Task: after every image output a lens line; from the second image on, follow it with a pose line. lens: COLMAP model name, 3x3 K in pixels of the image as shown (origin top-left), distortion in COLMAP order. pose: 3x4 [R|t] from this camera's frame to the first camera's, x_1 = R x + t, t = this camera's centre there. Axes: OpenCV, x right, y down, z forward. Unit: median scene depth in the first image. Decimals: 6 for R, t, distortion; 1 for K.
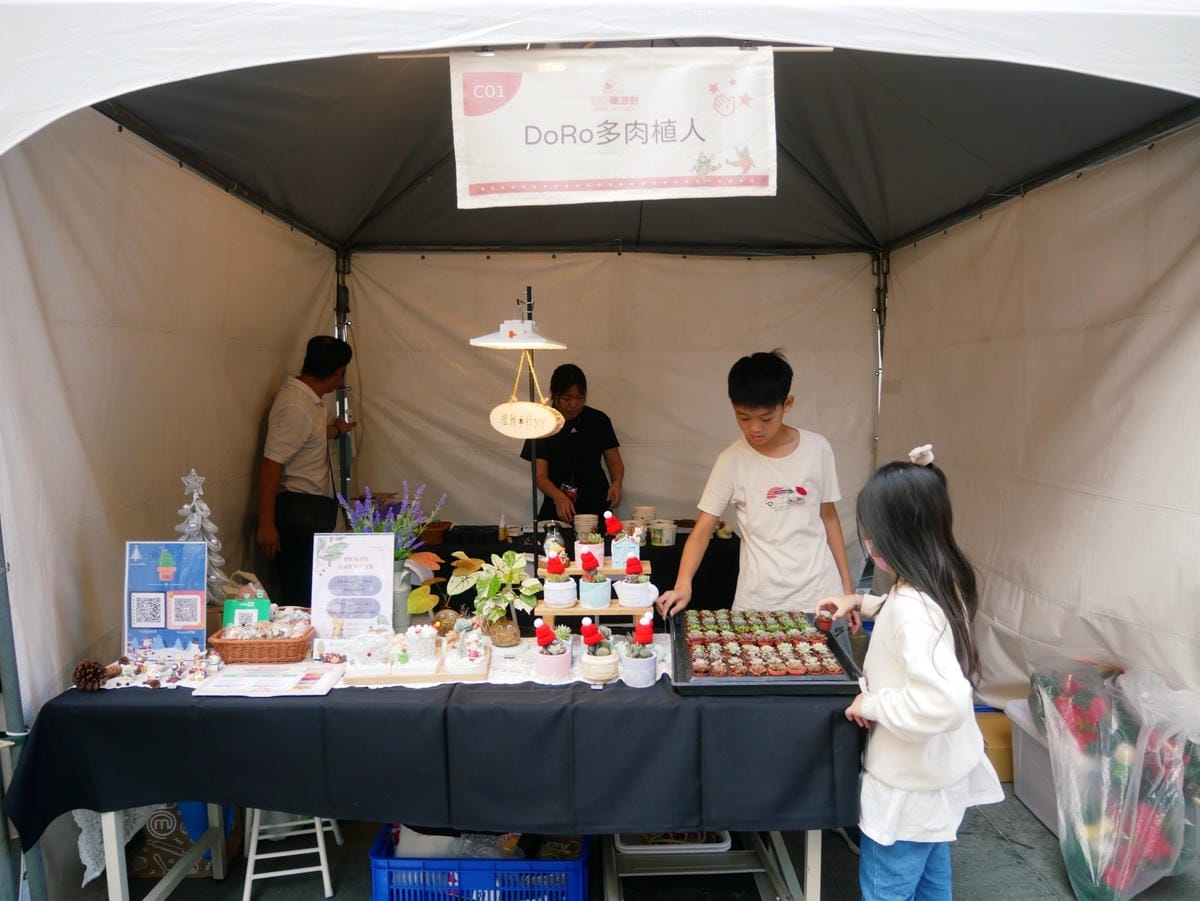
lens RADIAL K [[867.0, 0, 600.0], [0, 867.0, 450.5], [0, 0, 1]] dist [-0.042142, -0.000015]
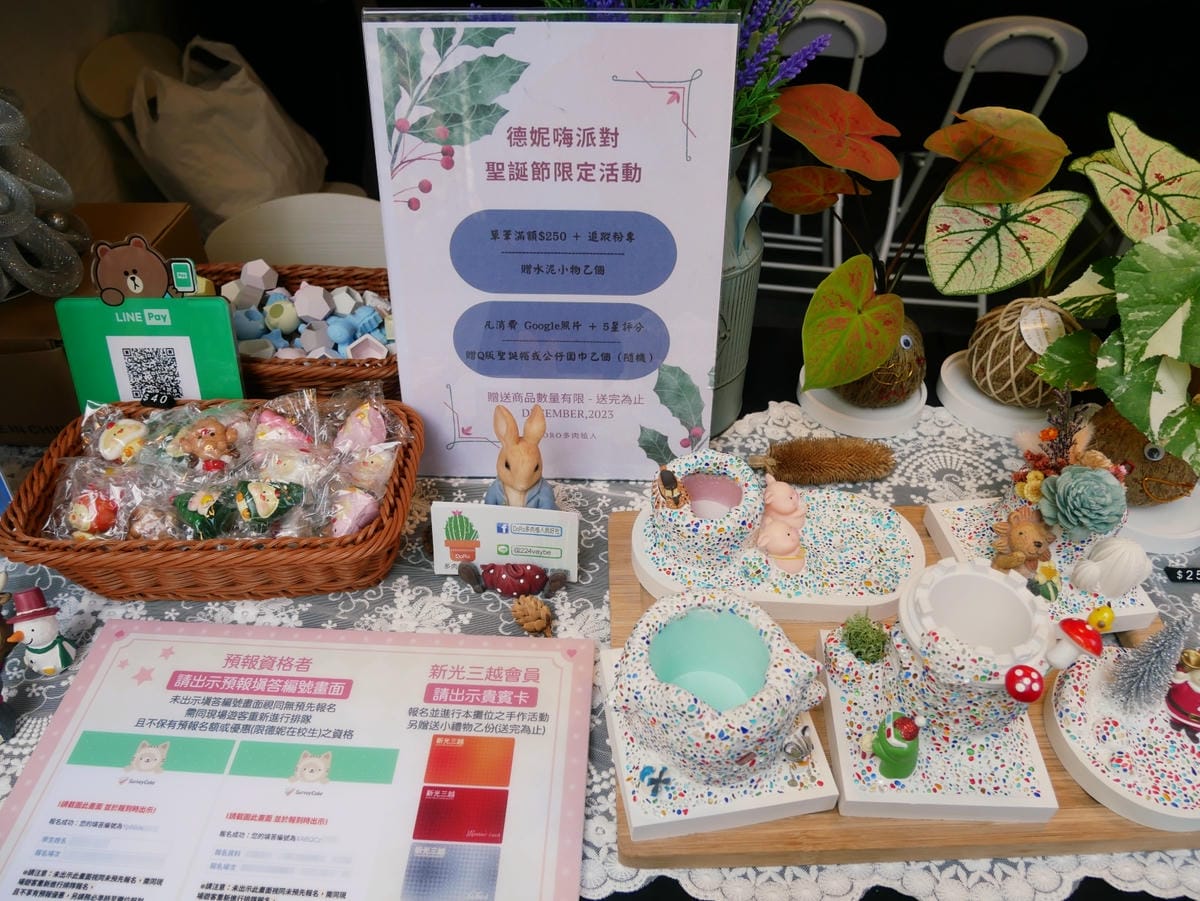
lens RADIAL K [[867.0, 0, 600.0], [0, 867.0, 450.5], [0, 0, 1]] dist [-0.042142, -0.000015]
pose [[0.997286, 0.050548, -0.053531, -0.257545], [-0.007119, 0.789871, 0.613231, 0.053278], [0.073280, -0.611186, 0.788088, 0.777710]]
